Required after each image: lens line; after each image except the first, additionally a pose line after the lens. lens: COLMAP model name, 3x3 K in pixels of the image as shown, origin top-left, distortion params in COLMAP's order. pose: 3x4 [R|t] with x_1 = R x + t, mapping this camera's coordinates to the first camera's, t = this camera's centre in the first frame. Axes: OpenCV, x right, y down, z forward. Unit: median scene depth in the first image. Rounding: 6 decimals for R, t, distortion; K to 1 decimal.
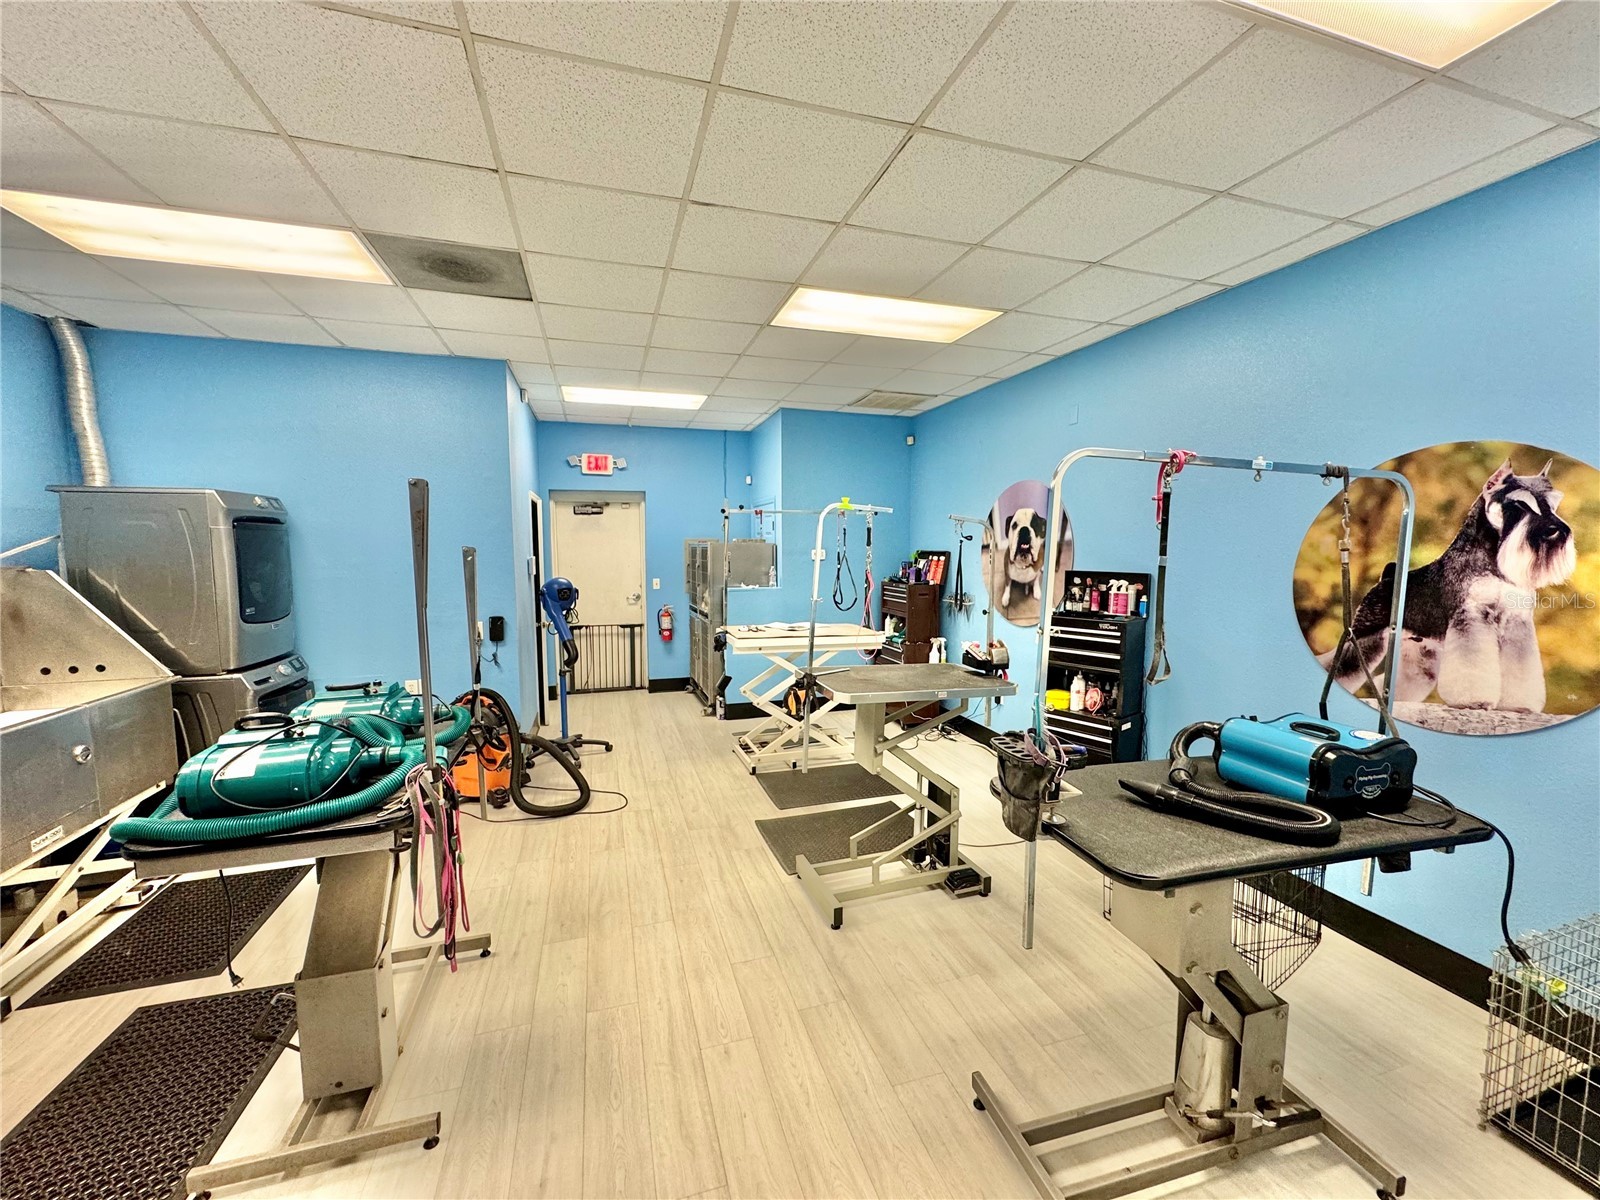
lens RADIAL K [[637.5, 0, 797.8], [0, 637.5, 597.9], [0, 0, 1]] dist [-0.002770, 0.000343]
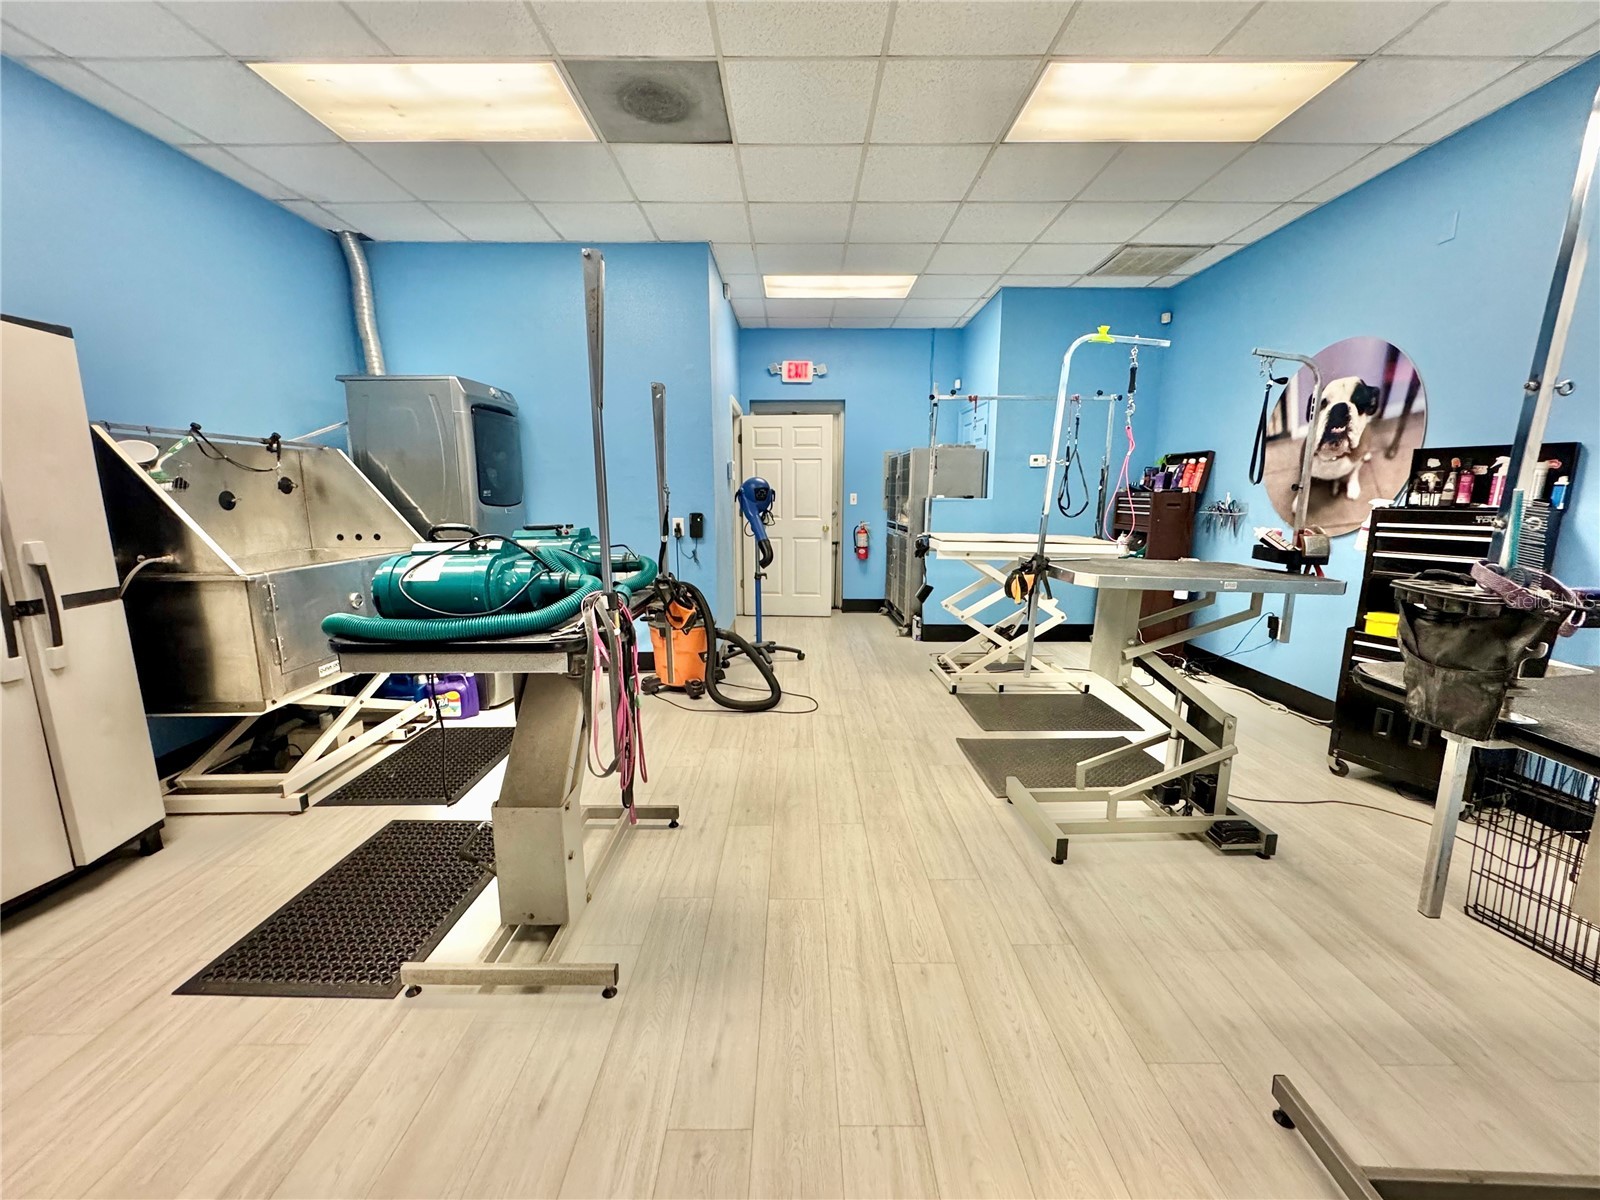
lens RADIAL K [[637.5, 0, 797.8], [0, 637.5, 597.9], [0, 0, 1]] dist [-0.002770, 0.000343]
pose [[0.954869, 0.050105, -0.292771, -0.032716], [-0.025945, 0.995972, 0.085834, 0.101486], [0.295892, -0.074364, 0.952322, 0.124154]]
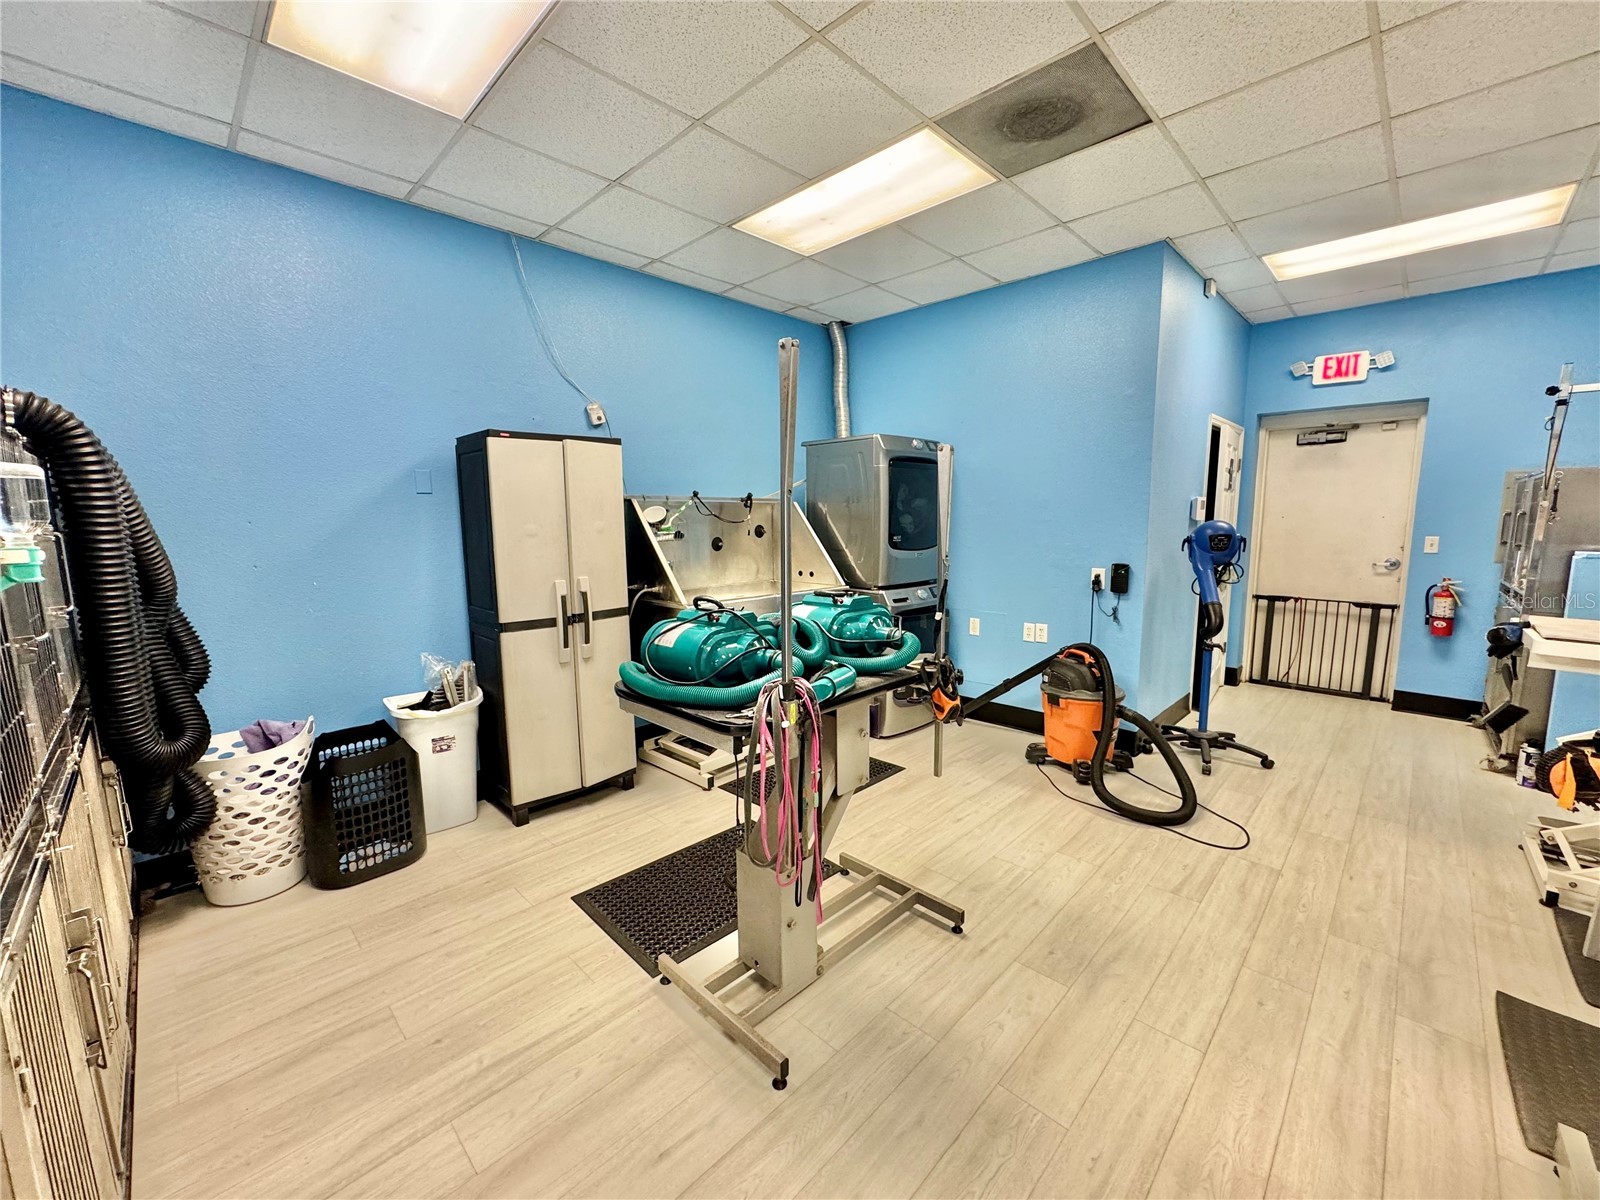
lens RADIAL K [[637.5, 0, 797.8], [0, 637.5, 597.9], [0, 0, 1]] dist [-0.002770, 0.000343]
pose [[0.469687, 0.112750, -0.875603, 0.095039], [-0.069859, 0.993448, 0.090450, 0.039215], [0.880065, 0.018686, 0.474486, 0.322346]]
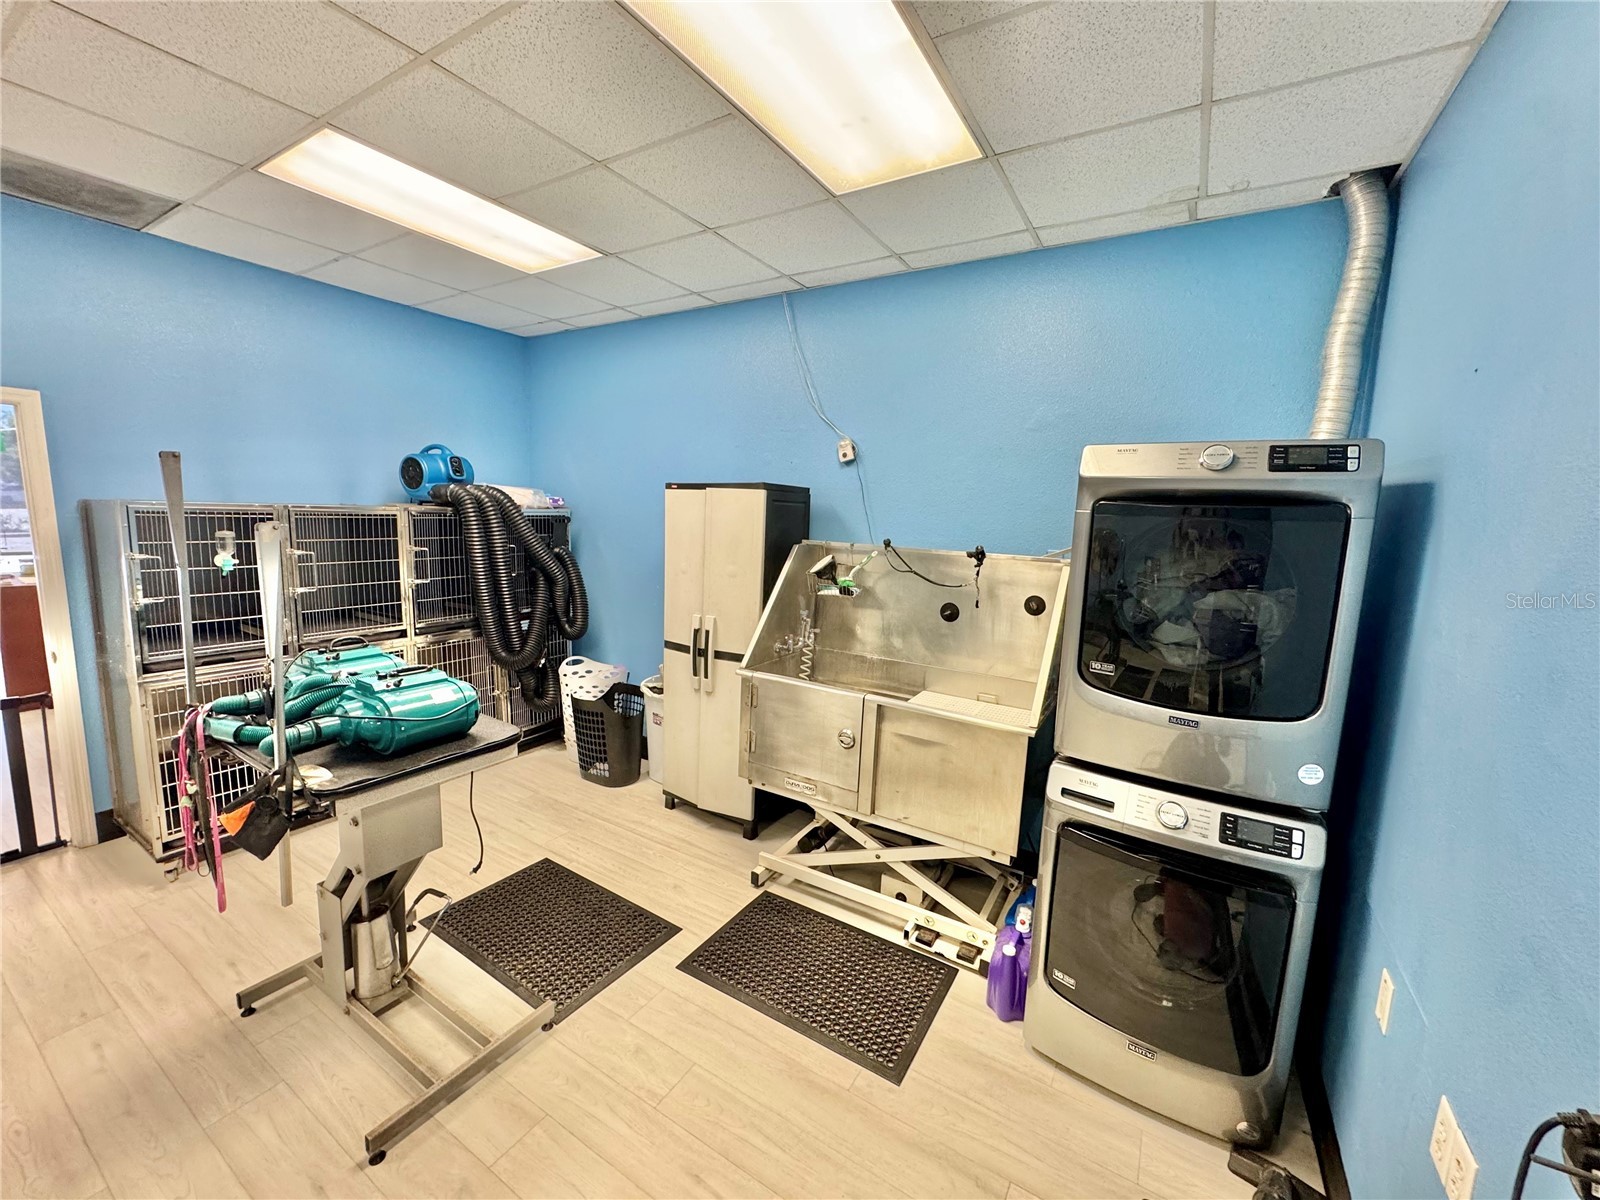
lens RADIAL K [[637.5, 0, 797.8], [0, 637.5, 597.9], [0, 0, 1]] dist [-0.002770, 0.000343]
pose [[-0.755189, 0.066679, -0.652107, -0.356725], [-0.090933, 0.974538, 0.204955, -0.137005], [0.649170, 0.214078, -0.729897, 1.346891]]
